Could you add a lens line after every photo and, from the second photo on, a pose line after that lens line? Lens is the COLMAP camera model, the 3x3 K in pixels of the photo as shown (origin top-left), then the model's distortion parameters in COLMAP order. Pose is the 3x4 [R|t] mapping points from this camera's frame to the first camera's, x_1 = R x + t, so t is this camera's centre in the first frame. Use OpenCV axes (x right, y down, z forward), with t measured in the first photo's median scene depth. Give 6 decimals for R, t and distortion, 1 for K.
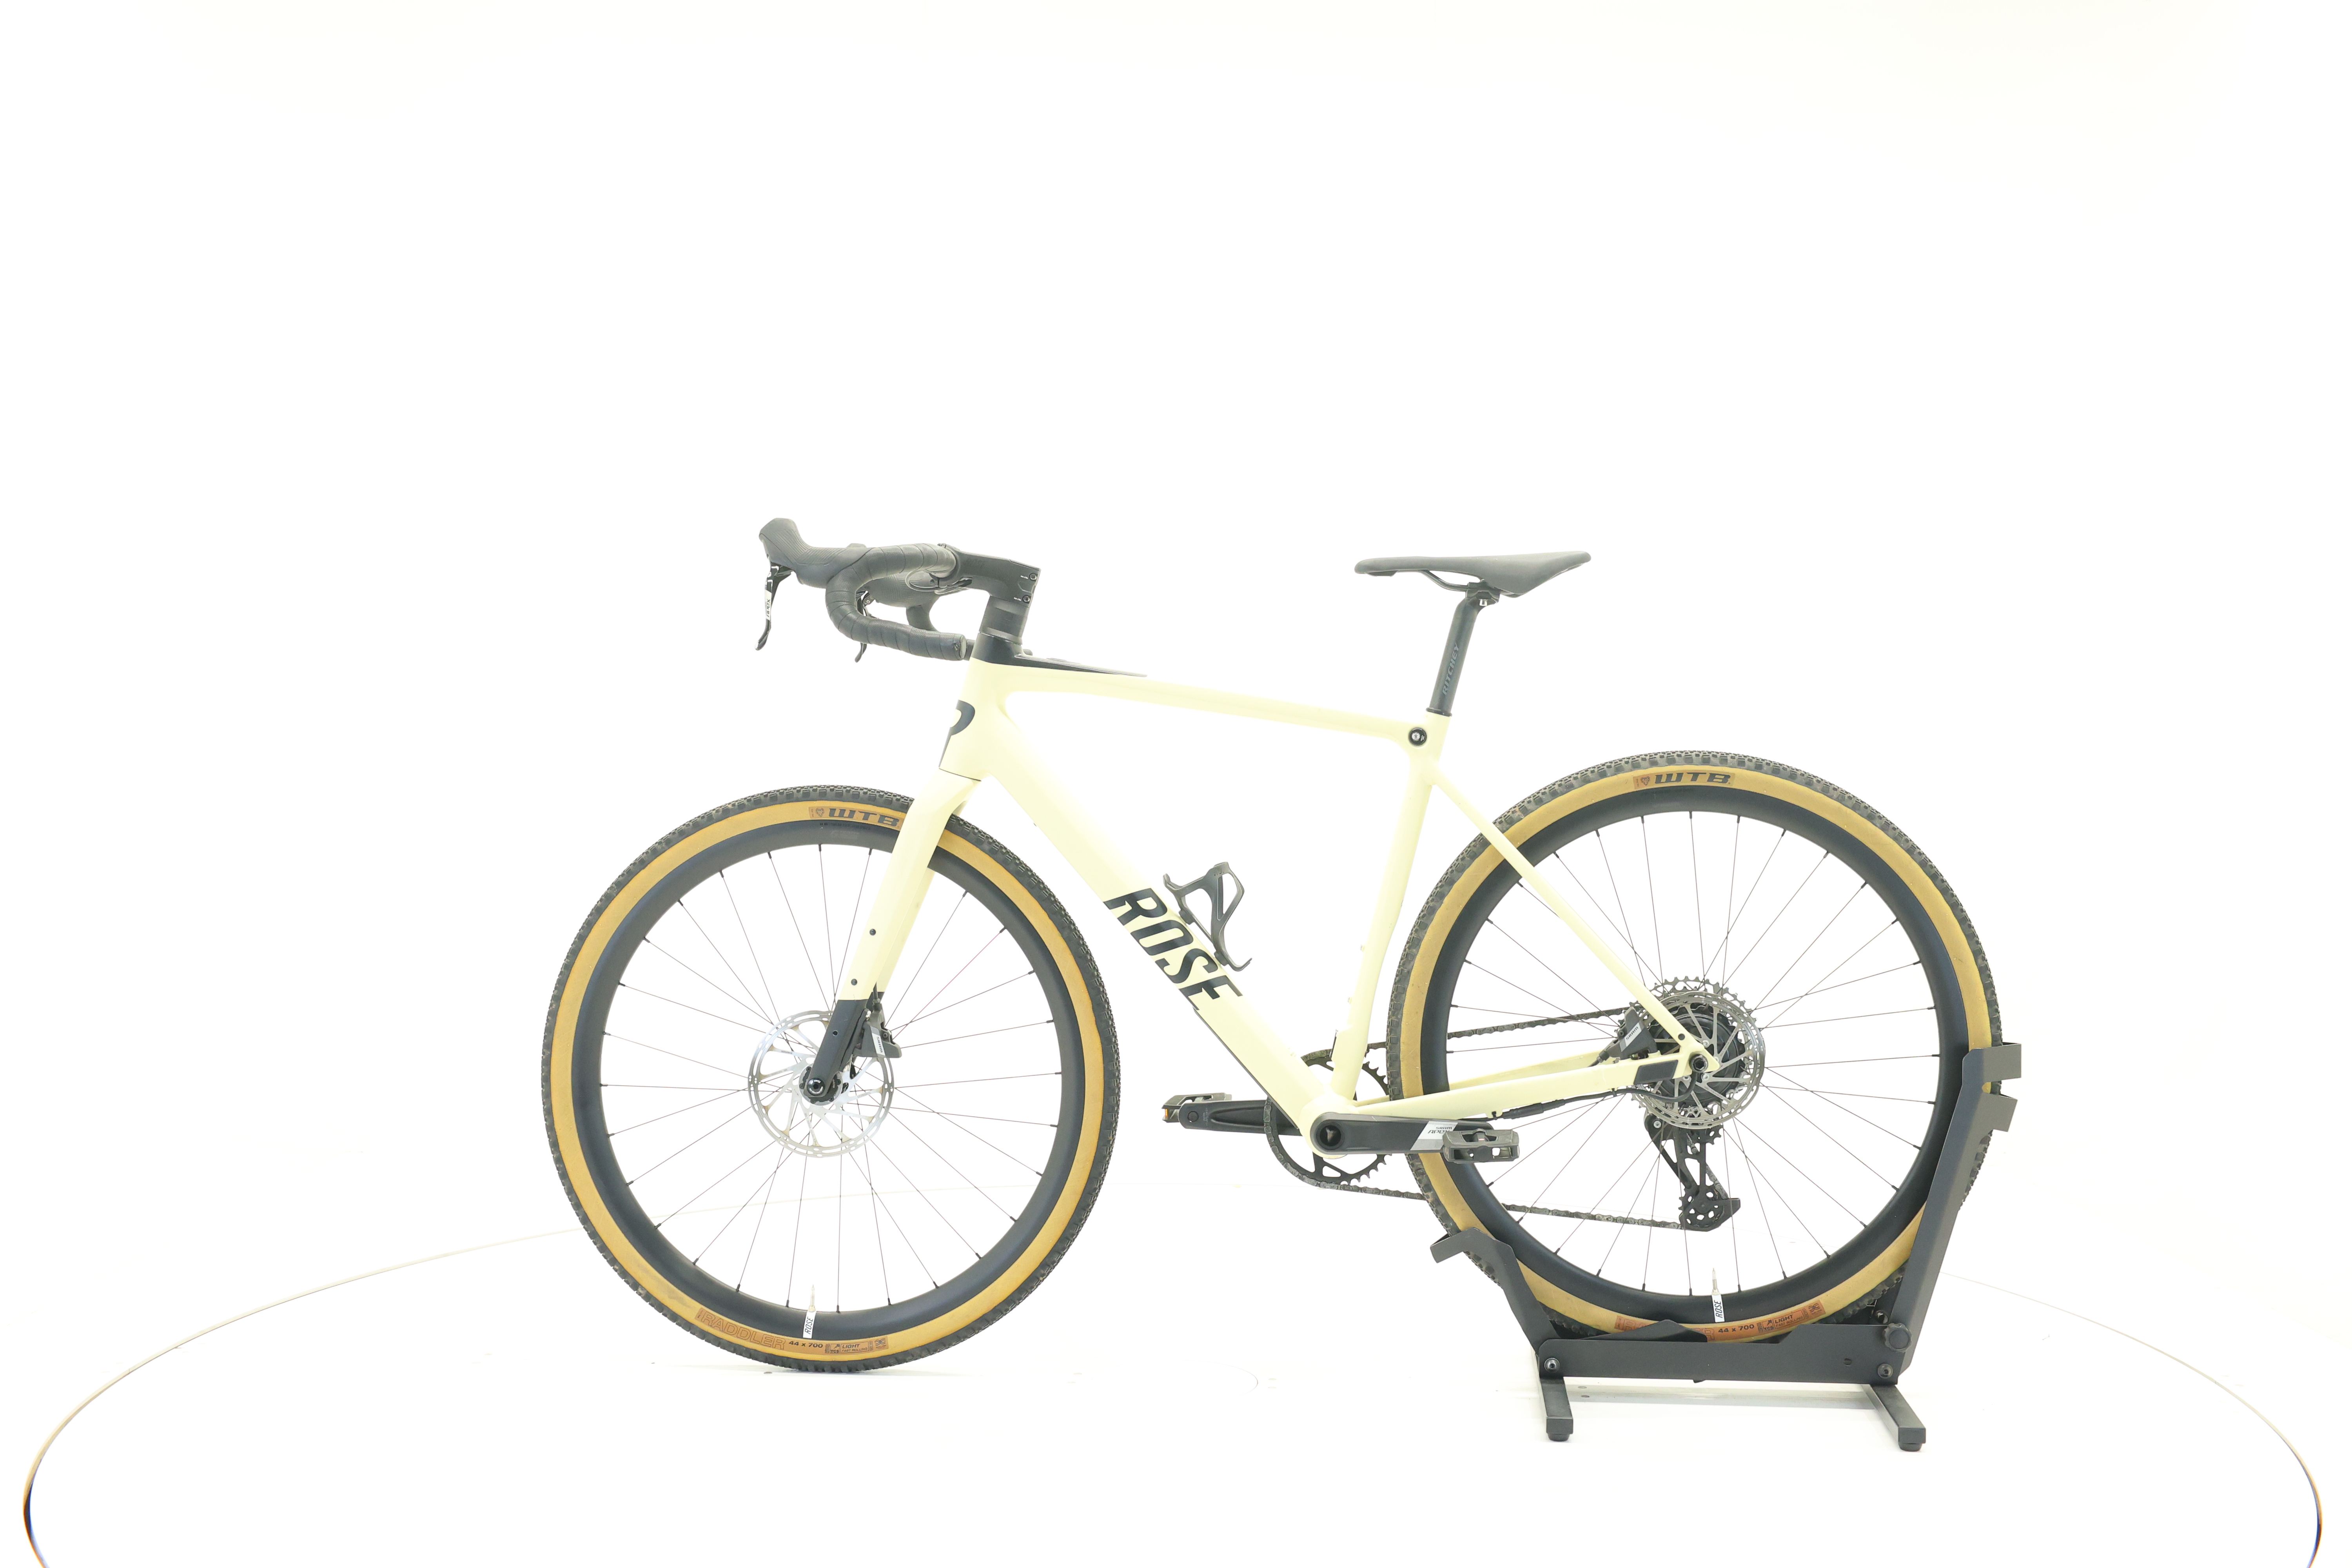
lens RADIAL K [[2477.3, 0, 1176.0], [0, 2477.3, 784.0], [0, 0, 1]] dist [0.006697, 0.004748]
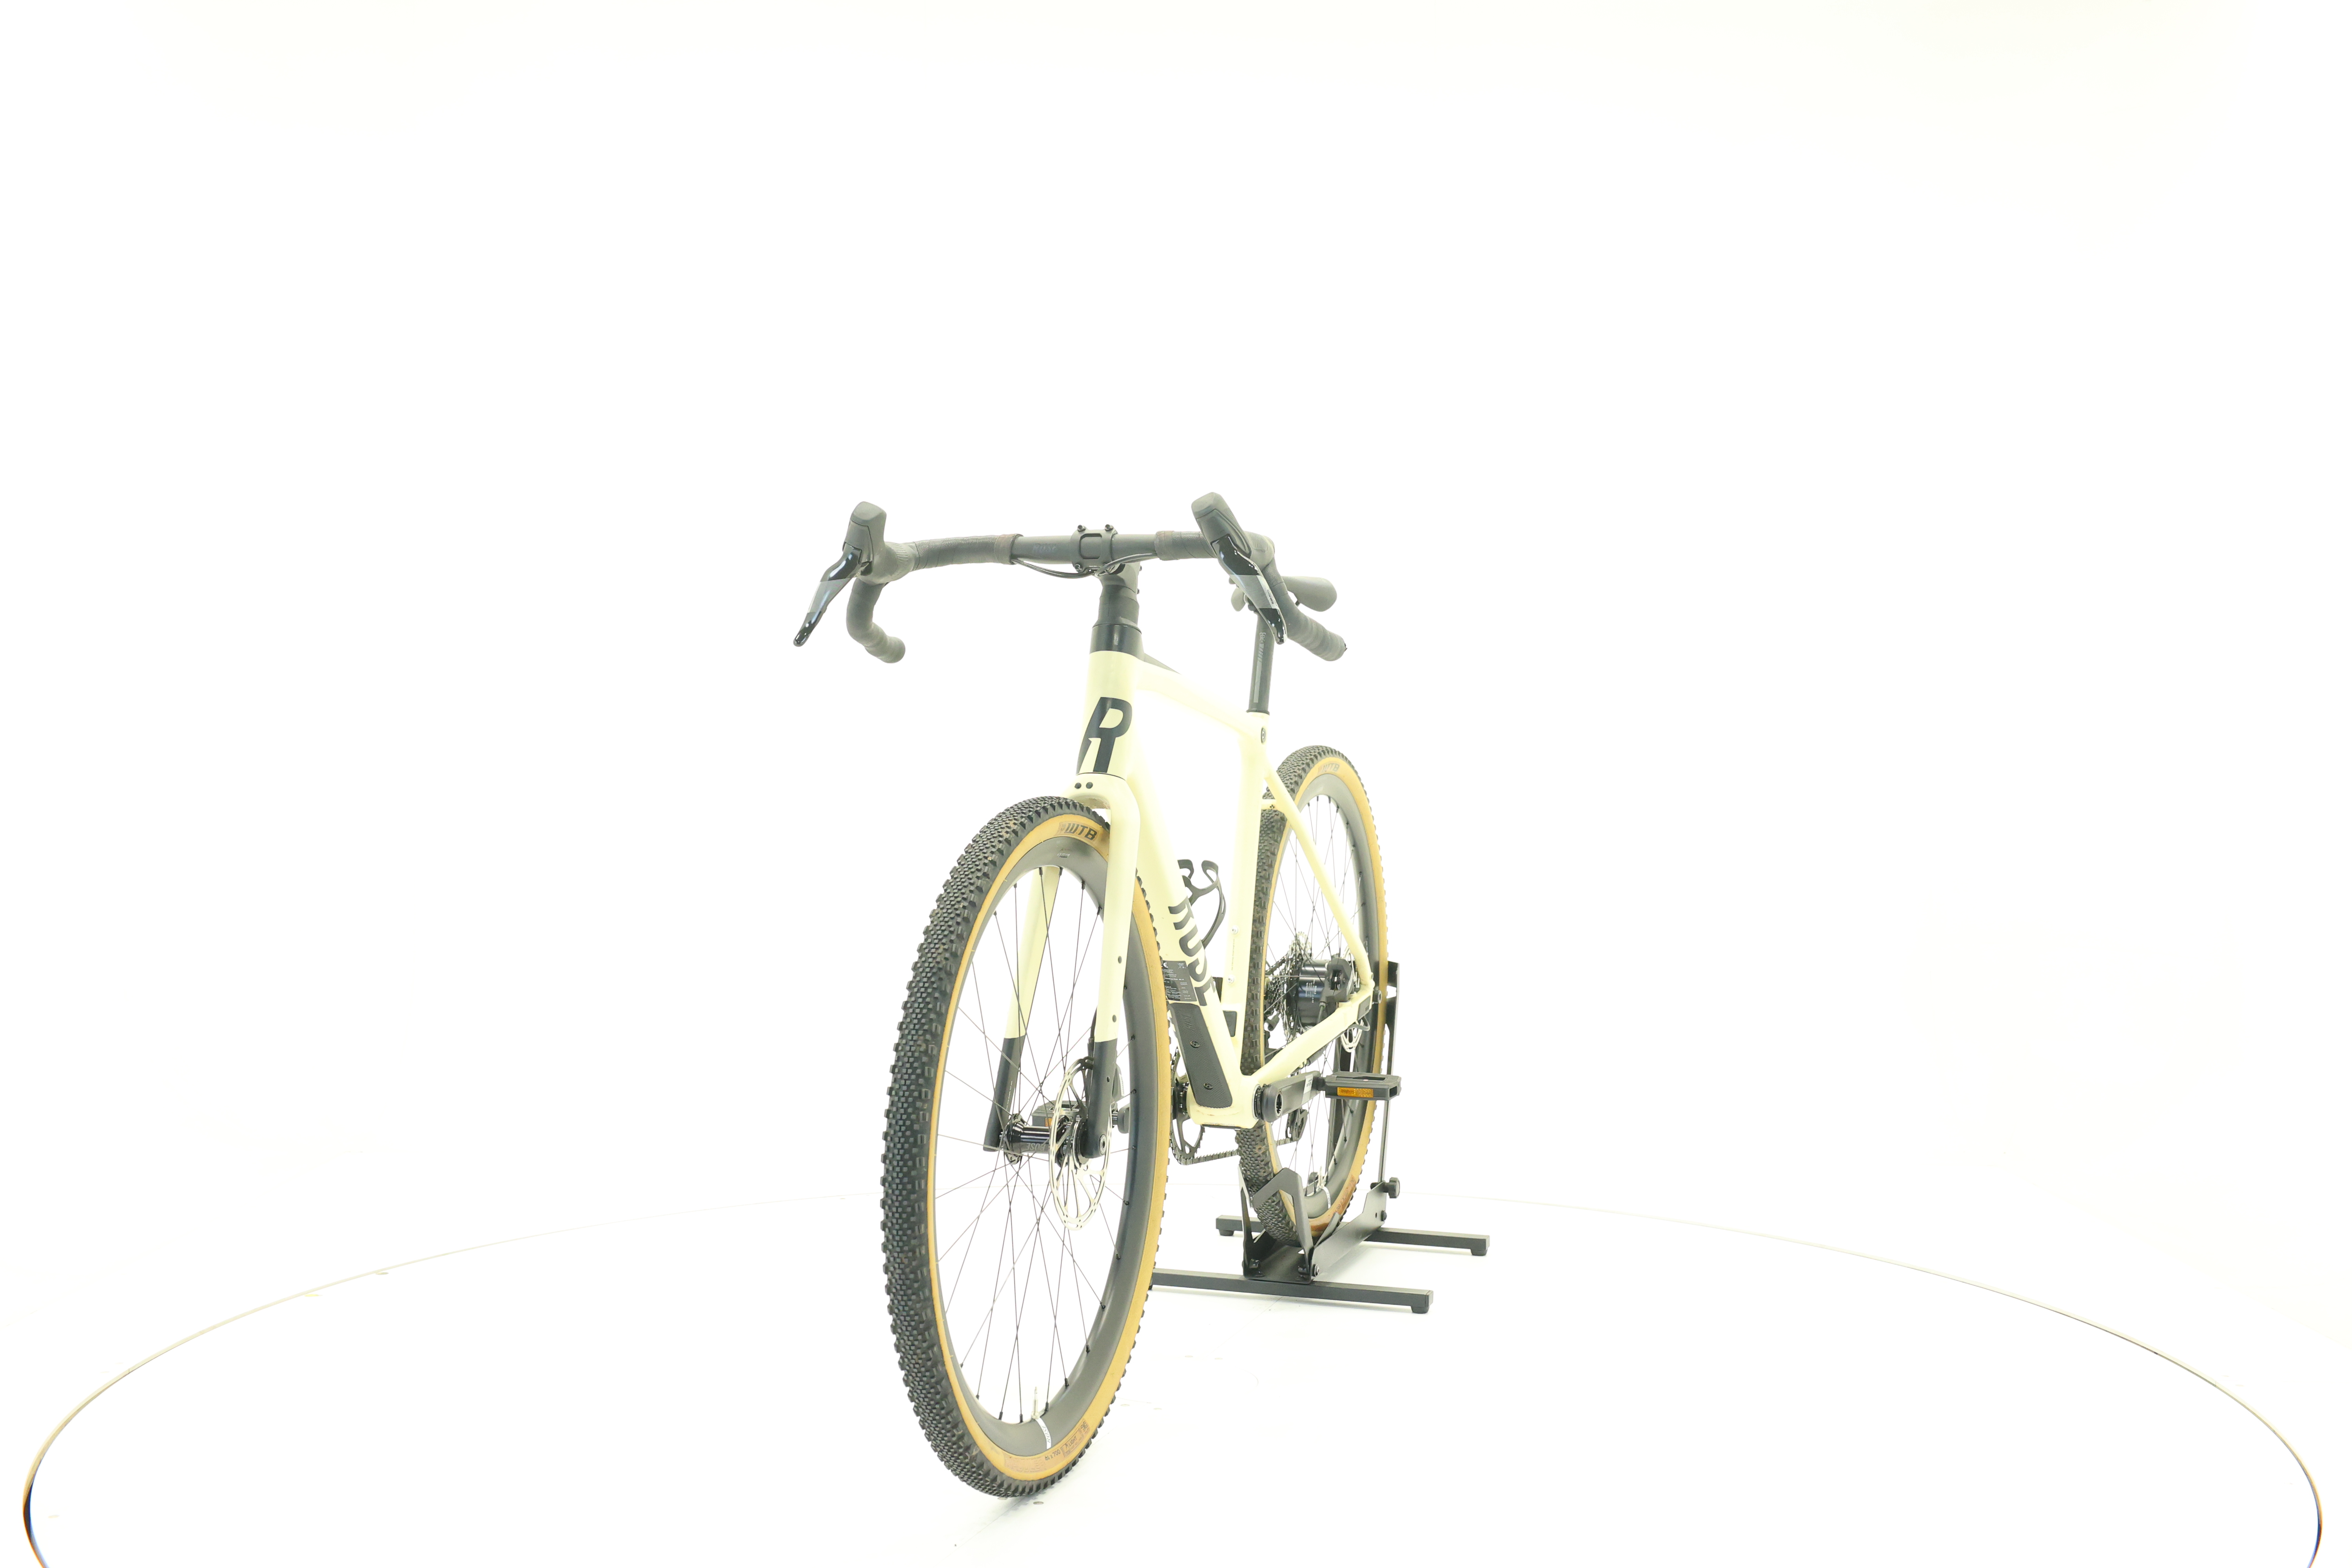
lens RADIAL K [[2477.3, 0, 1176.0], [0, 2477.3, 784.0], [0, 0, 1]] dist [0.006697, 0.004748]
pose [[0.254841, -0.027088, 0.966603, -0.971919], [0.018477, 0.999561, 0.023140, -0.023368], [-0.966806, 0.011963, 0.255230, 0.748423]]
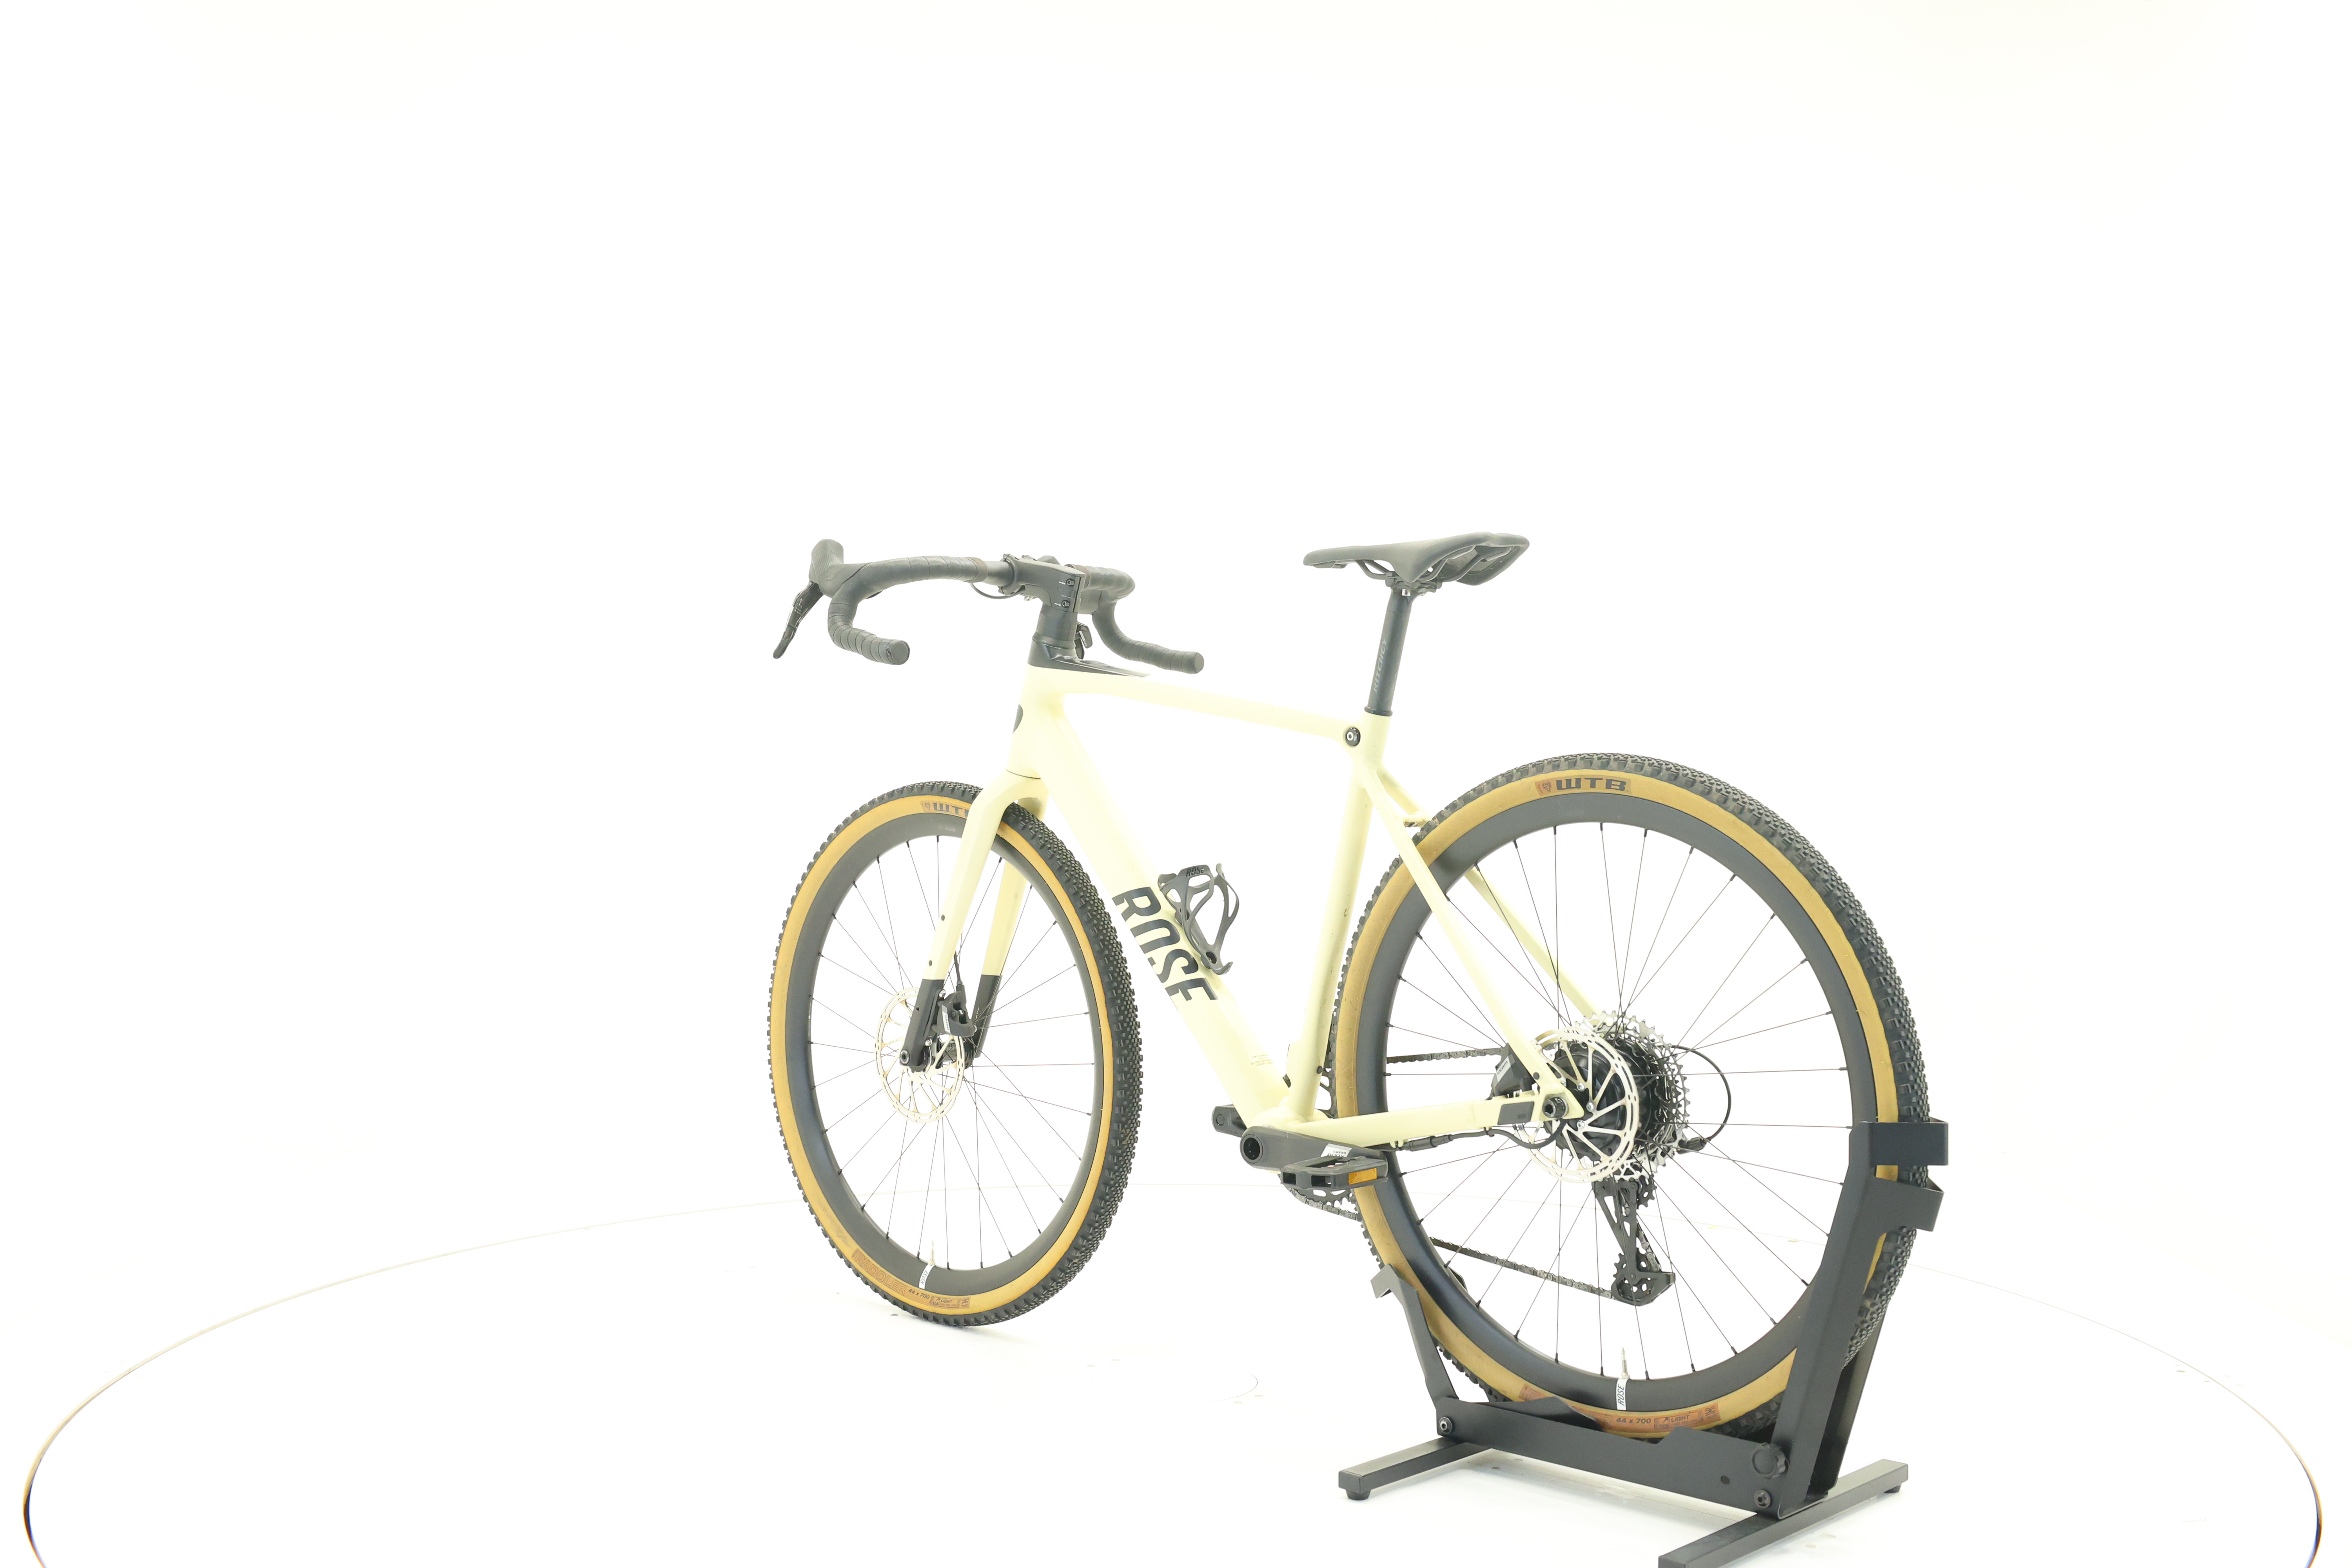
lens RADIAL K [[2477.3, 0, 1176.0], [0, 2477.3, 784.0], [0, 0, 1]] dist [0.006697, 0.004748]
pose [[0.786741, 0.012969, -0.617147, 0.621312], [-0.015841, 0.999874, 0.000819, -0.000895], [0.617080, 0.009132, 0.786848, 0.213460]]
